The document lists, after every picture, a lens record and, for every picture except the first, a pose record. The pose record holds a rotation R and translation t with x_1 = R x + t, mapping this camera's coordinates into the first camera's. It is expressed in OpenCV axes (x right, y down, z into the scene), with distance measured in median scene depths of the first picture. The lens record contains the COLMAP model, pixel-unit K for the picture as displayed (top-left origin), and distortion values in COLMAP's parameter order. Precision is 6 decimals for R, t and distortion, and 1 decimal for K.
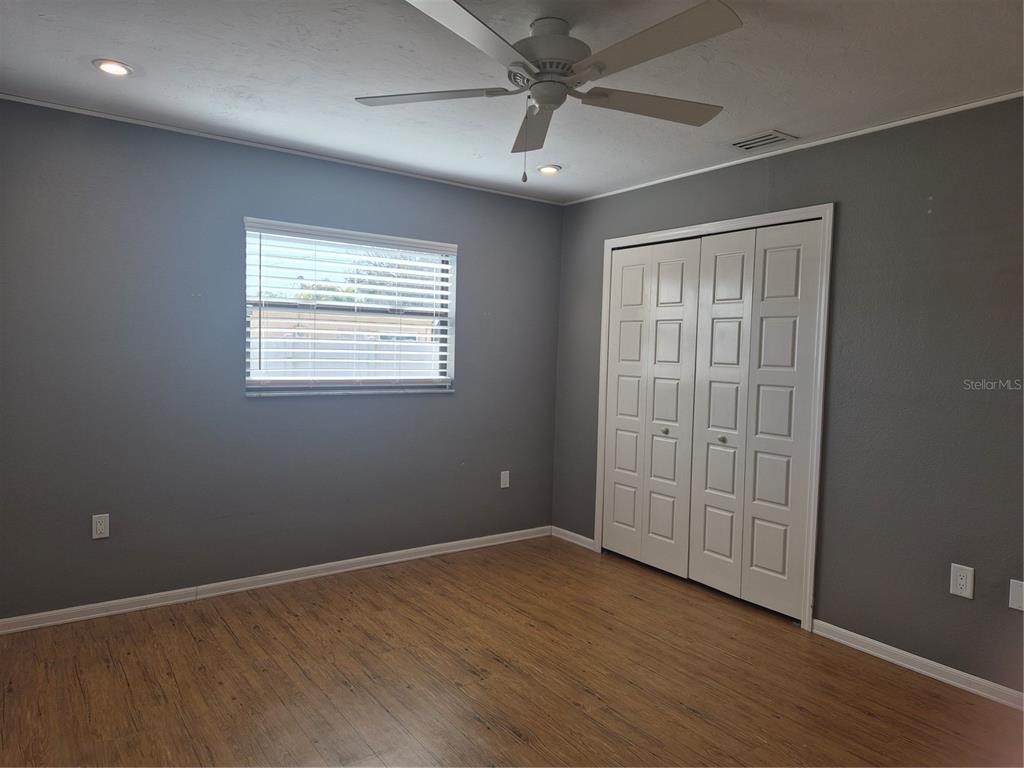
lens RADIAL K [[674.8, 0, 505.5], [0, 674.8, 388.3], [0, 0, 1]] dist [0.023151, -0.003775]
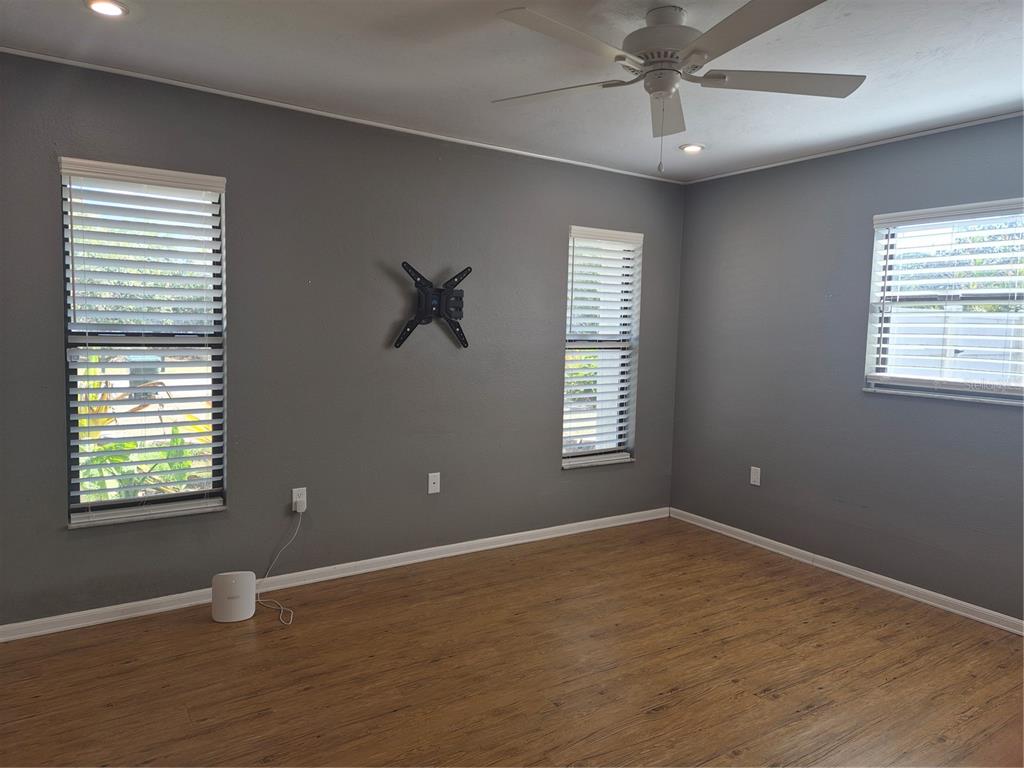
lens RADIAL K [[674.8, 0, 506.6], [0, 674.8, 380.3], [0, 0, 1]] dist [0.023151, -0.003775]
pose [[-0.039354, 0.054707, -0.997727, 0.730853], [-0.087846, 0.994445, 0.057992, -0.016939], [0.995356, 0.089928, -0.034330, 0.545046]]
